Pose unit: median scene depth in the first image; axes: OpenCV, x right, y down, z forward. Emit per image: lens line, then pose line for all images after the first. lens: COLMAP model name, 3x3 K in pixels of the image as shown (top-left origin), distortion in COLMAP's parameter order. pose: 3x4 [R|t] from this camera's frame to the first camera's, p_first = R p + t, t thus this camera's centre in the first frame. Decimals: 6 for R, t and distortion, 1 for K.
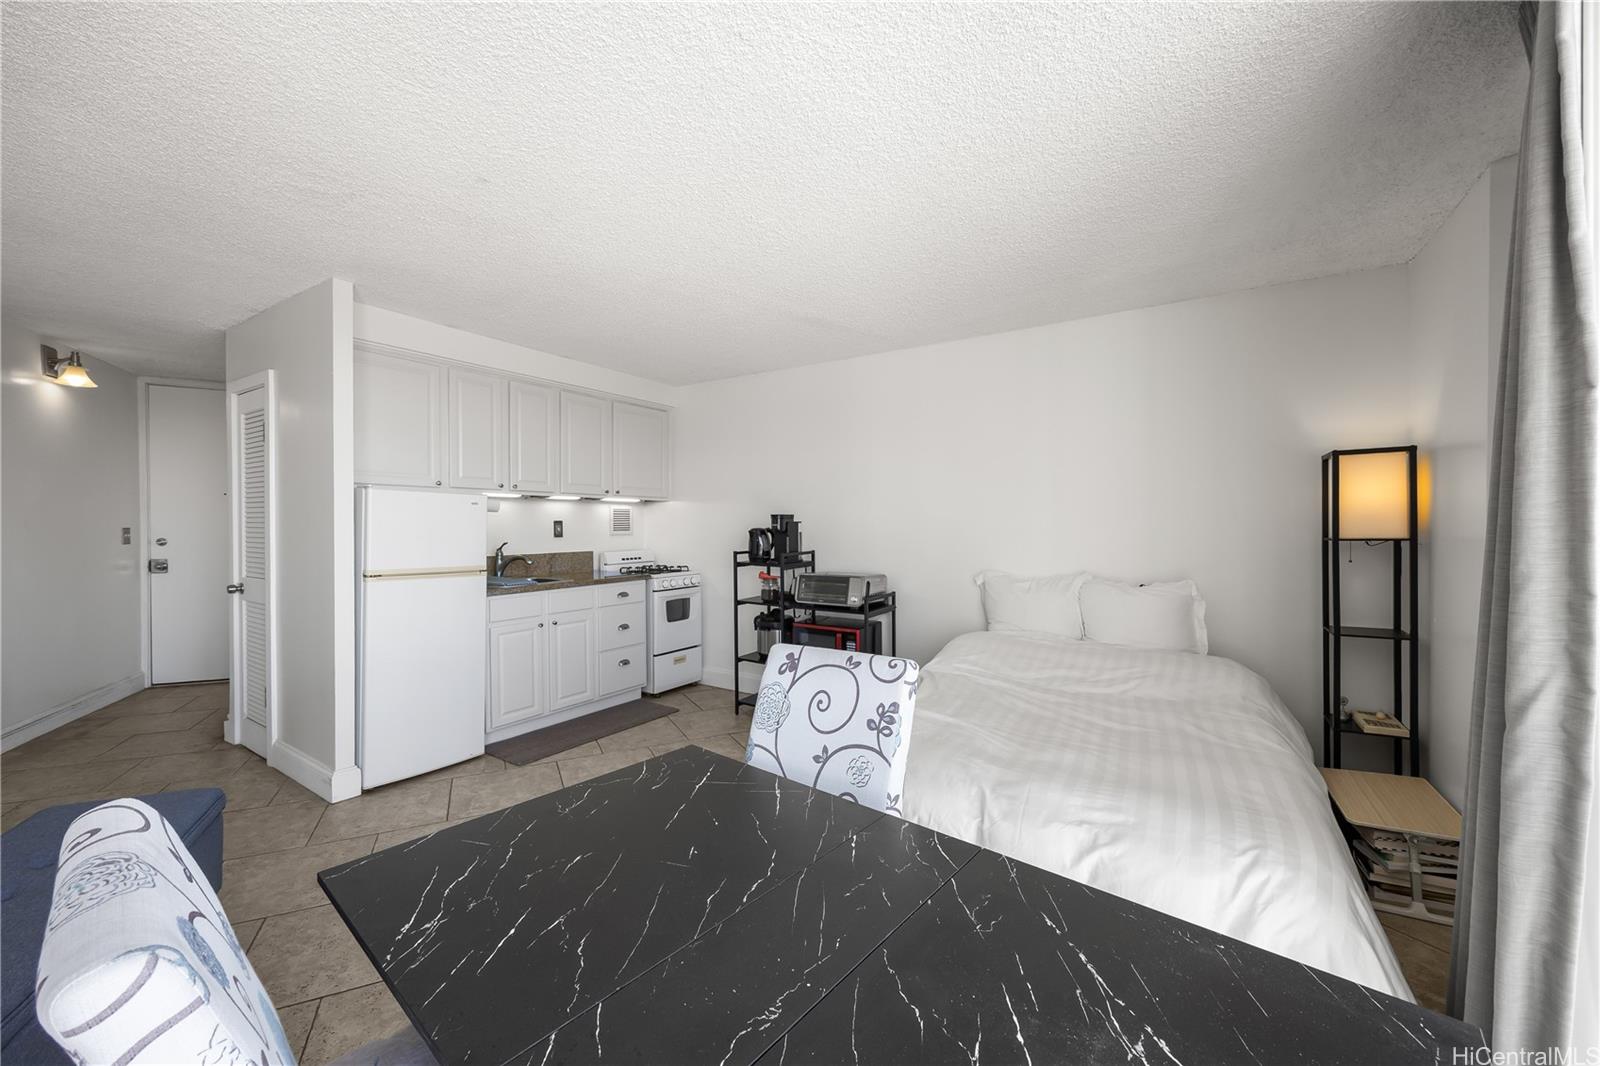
lens RADIAL K [[616.1, 0, 790.7], [0, 616.1, 534.5], [0, 0, 1]] dist [-0.002093, -0.000191]
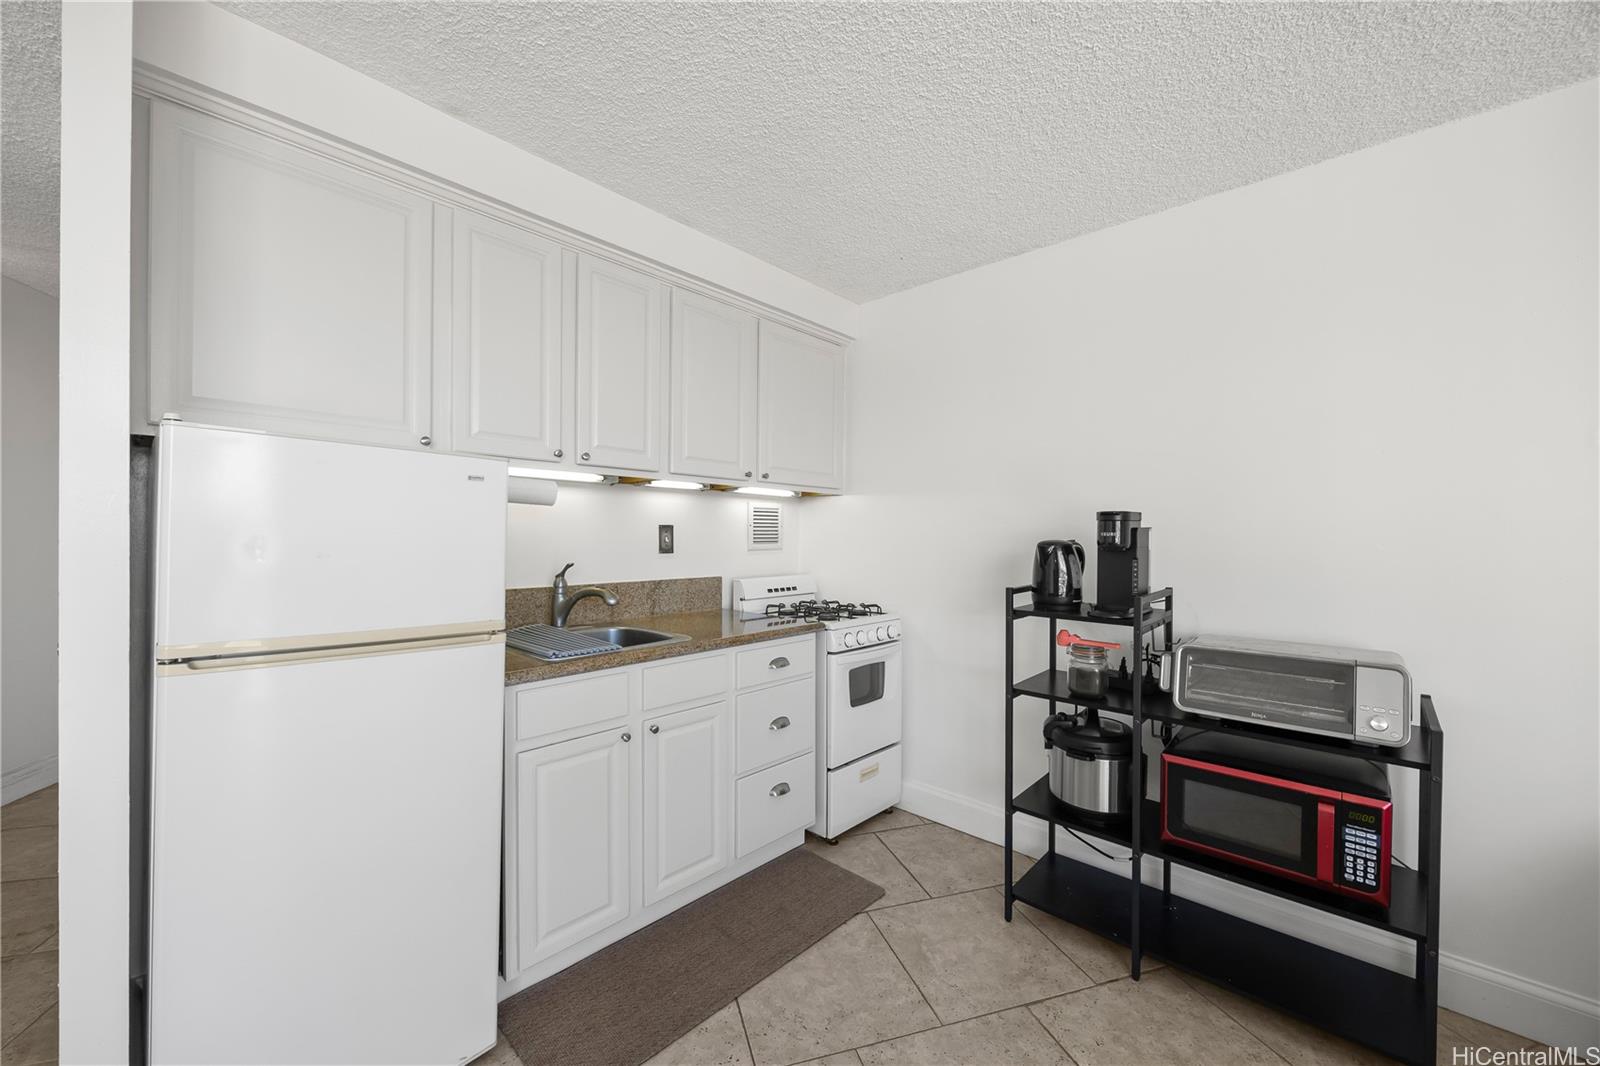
lens RADIAL K [[609.6, 0, 800.2], [0, 609.6, 538.6], [0, 0, 1]] dist [-0.007520, 0.000034]
pose [[0.987827, 0.008040, -0.155352, -0.177611], [-0.010269, 0.999855, -0.013549, -0.003114], [0.155220, 0.014980, 0.987766, 0.491797]]
